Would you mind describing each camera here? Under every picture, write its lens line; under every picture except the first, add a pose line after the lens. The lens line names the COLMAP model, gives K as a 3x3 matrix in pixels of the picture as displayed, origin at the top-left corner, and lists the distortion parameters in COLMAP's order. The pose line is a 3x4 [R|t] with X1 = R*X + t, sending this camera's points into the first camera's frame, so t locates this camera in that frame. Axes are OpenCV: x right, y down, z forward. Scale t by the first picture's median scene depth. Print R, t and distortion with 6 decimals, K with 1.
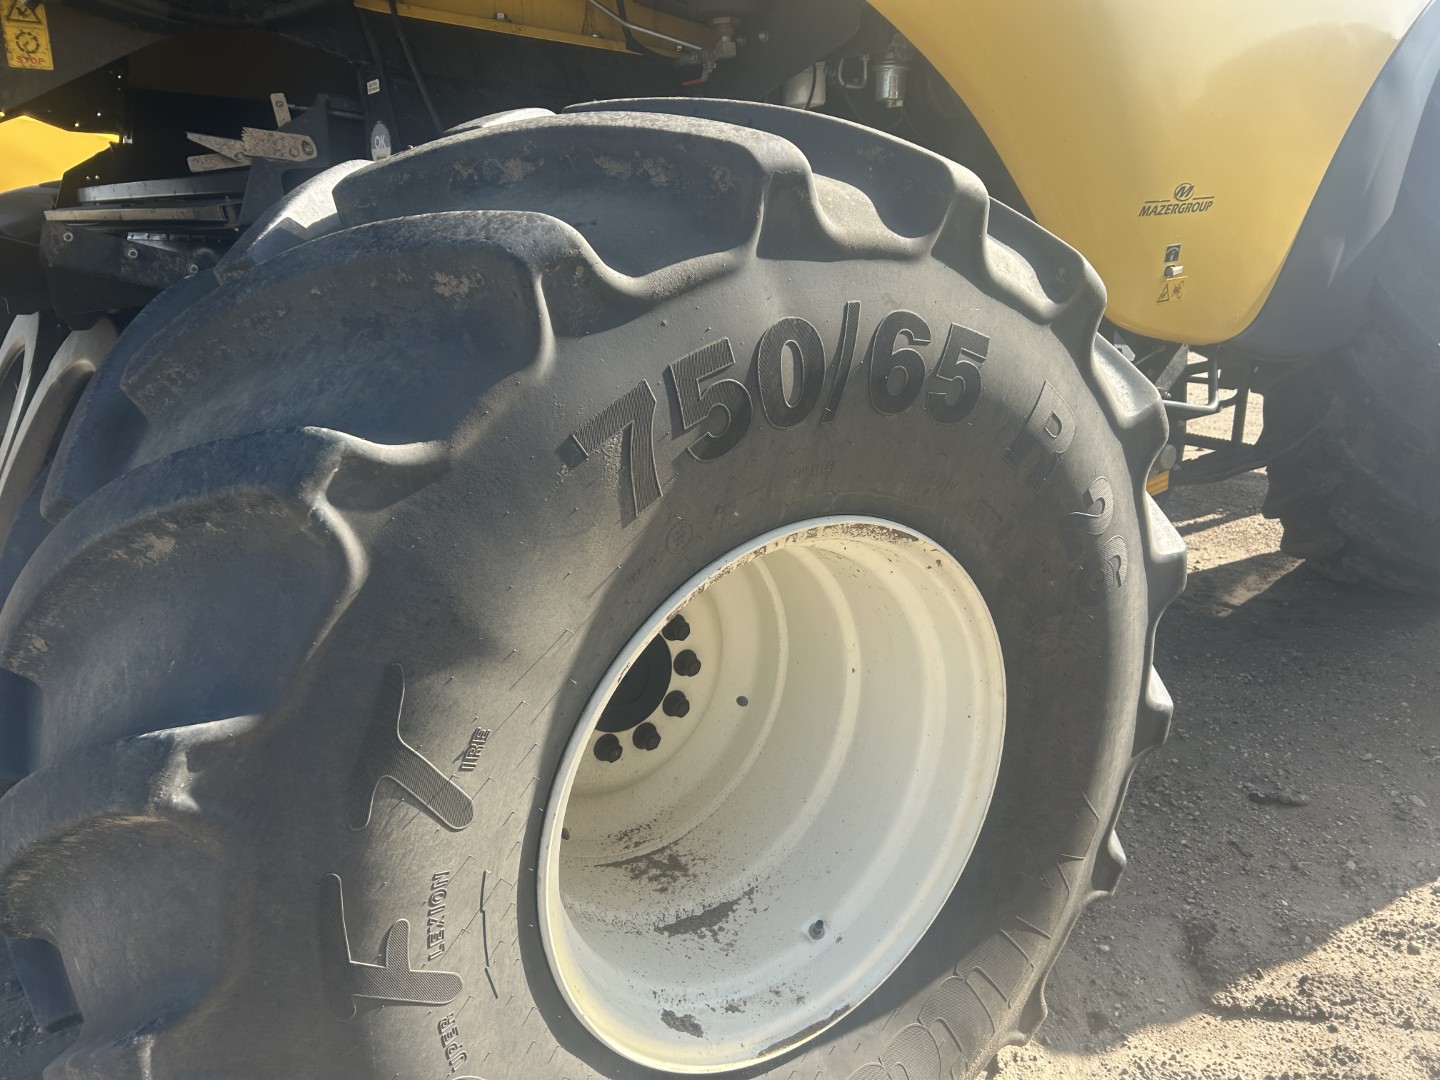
lens RADIAL K [[1102.4, 0, 715.5], [0, 1102.4, 535.7], [0, 0, 1]] dist [0.022090, -0.016357]
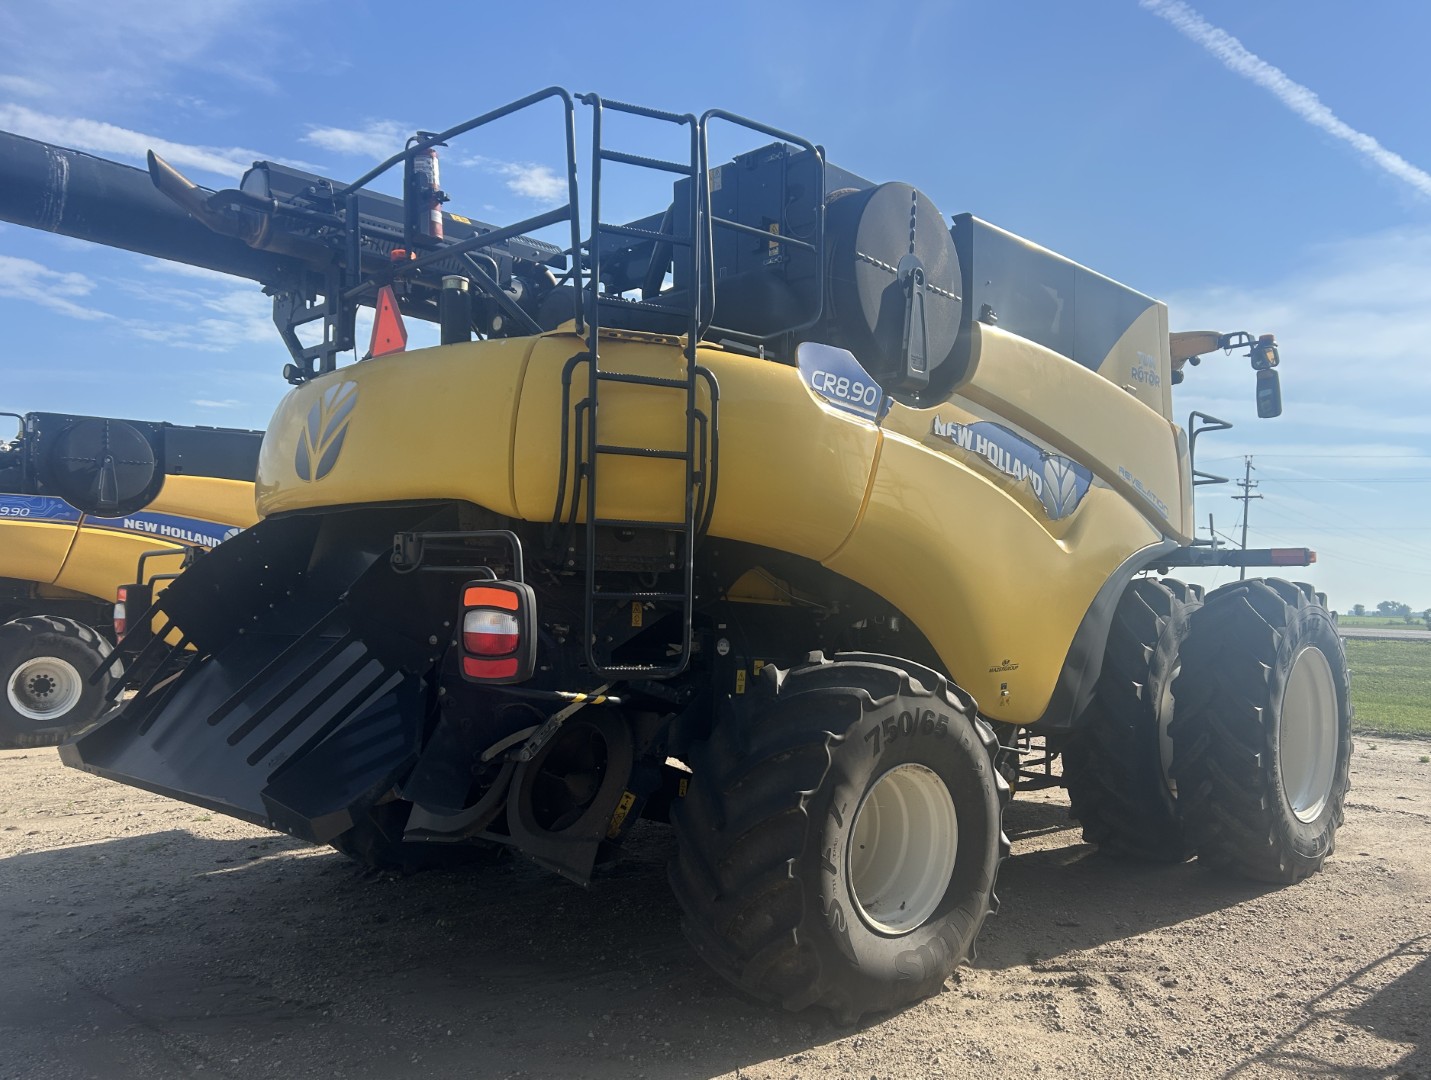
lens RADIAL K [[1200.4, 0, 718.3], [0, 1200.4, 541.3], [0, 0, 1]] dist [0.002917, 0.002074]
pose [[0.993075, 0.034945, 0.112165, -1.014911], [0.003316, 0.946021, -0.324090, 0.580474], [-0.117436, 0.322217, 0.939353, -2.954671]]
